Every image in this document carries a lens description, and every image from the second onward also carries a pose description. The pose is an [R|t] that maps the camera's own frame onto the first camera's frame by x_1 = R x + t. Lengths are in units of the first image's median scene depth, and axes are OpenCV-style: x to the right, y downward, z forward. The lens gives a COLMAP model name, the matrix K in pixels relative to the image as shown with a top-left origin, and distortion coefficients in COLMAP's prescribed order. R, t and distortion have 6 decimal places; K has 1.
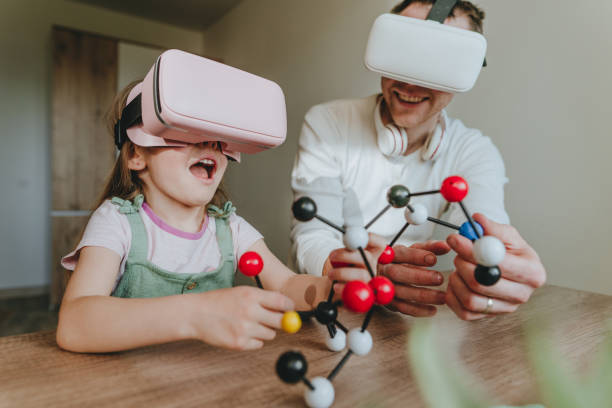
lens RADIAL K [[422.2, 0, 307.9], [0, 422.2, 203.4], [0, 0, 1]] dist [-0.000513, -0.001314]
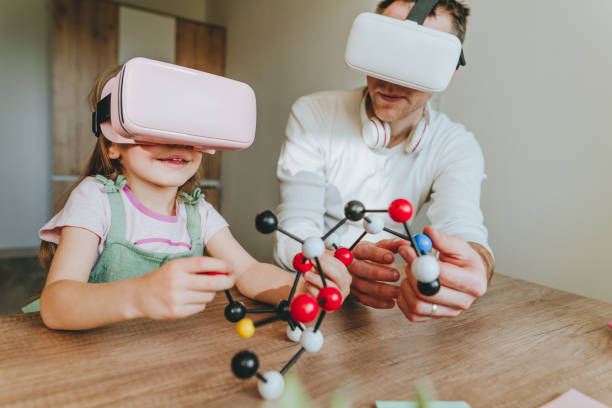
lens RADIAL K [[422.1, 0, 306.0], [0, 422.1, 204.0], [0, 0, 1]] dist [-0.005476, 0.001144]
pose [[0.999291, 0.036747, -0.008147, 0.065681], [-0.035990, 0.996221, 0.079043, -0.077796], [0.011021, -0.078694, 0.996838, -0.058242]]
